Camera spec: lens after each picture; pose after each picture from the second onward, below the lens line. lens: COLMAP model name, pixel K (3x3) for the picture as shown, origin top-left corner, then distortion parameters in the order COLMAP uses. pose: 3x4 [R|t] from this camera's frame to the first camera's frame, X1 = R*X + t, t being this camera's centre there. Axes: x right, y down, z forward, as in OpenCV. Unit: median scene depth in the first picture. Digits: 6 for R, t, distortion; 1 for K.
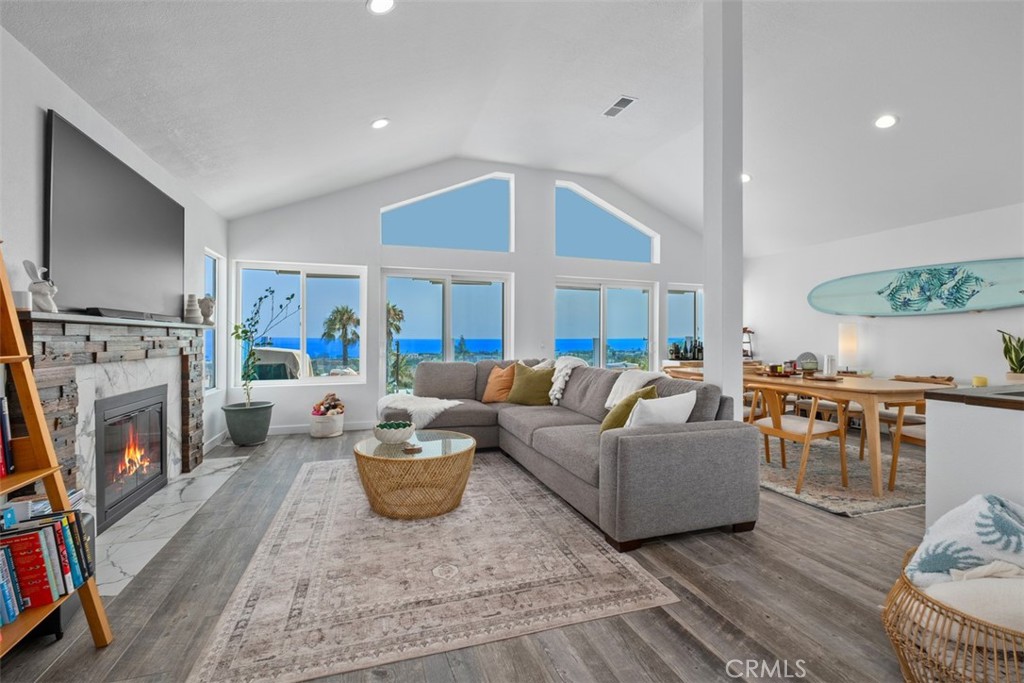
lens RADIAL K [[437.2, 0, 510.9], [0, 437.2, 336.5], [0, 0, 1]] dist [0.002051, -0.005998]
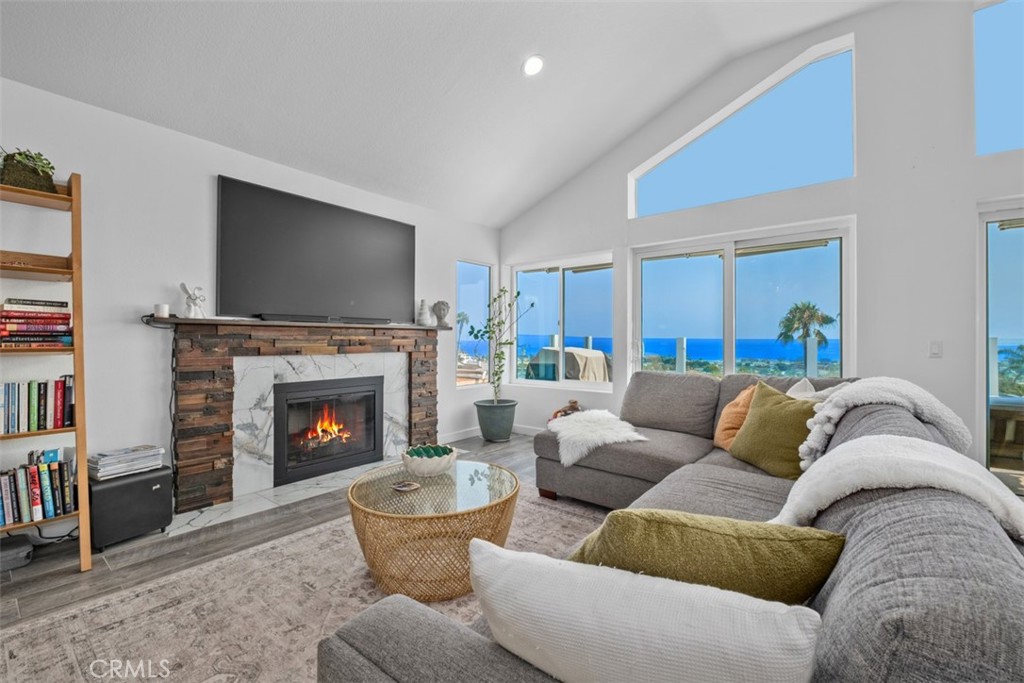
lens RADIAL K [[437.2, 0, 510.9], [0, 437.2, 336.5], [0, 0, 1]] dist [0.002051, -0.005998]
pose [[0.540708, -0.007241, -0.841179, 0.312983], [0.004407, 0.999974, -0.005775, 0.007609], [0.841199, -0.000584, 0.540726, 0.499486]]
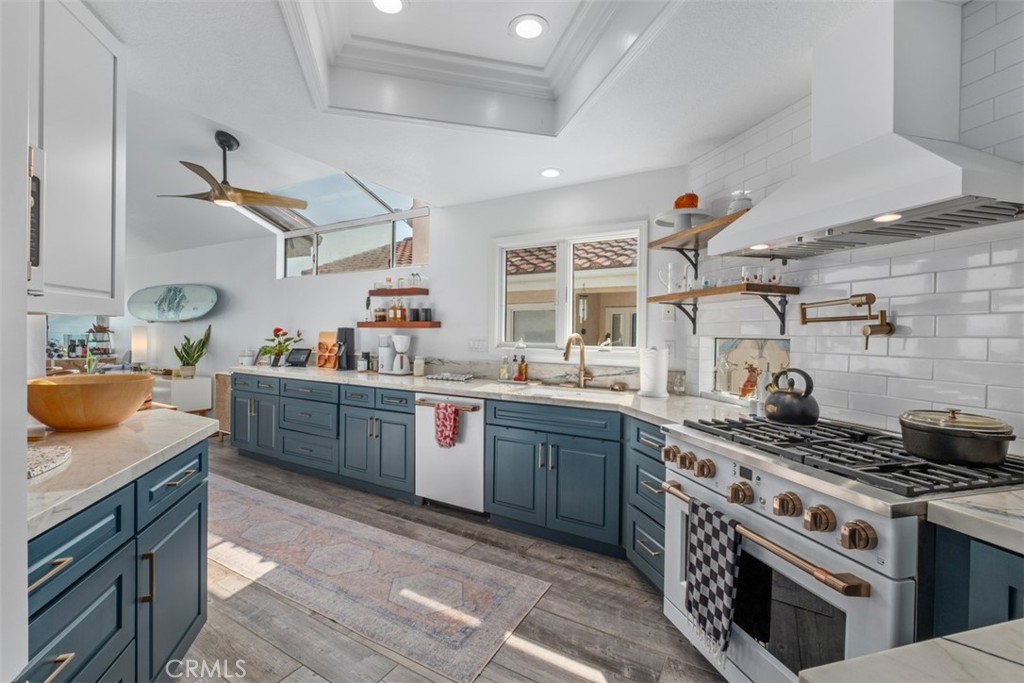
lens RADIAL K [[437.2, 0, 510.9], [0, 437.2, 336.5], [0, 0, 1]] dist [0.002051, -0.005998]
pose [[0.758252, 0.006636, 0.651927, 0.992897], [-0.017116, 0.999806, 0.009731, -0.041071], [-0.651736, -0.018537, 0.758219, -0.752132]]
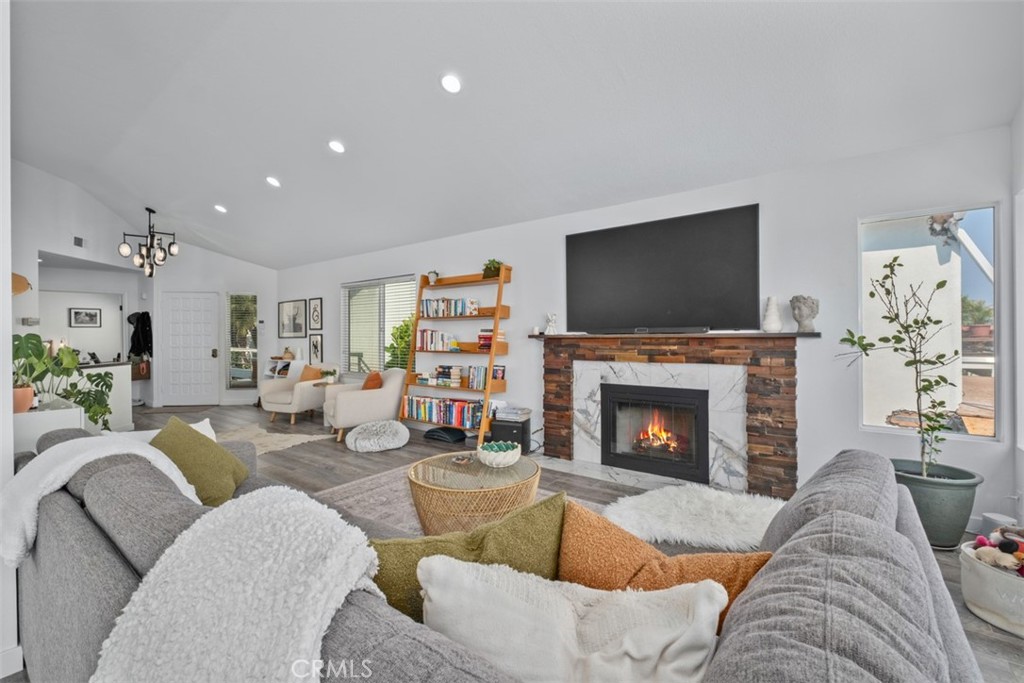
lens RADIAL K [[437.2, 0, 510.9], [0, 437.2, 336.5], [0, 0, 1]] dist [0.002051, -0.005998]
pose [[-0.826638, 0.003388, -0.562724, 0.161975], [0.007397, 0.999961, -0.004845, -0.016070], [0.562685, -0.008168, -0.826631, 1.242275]]
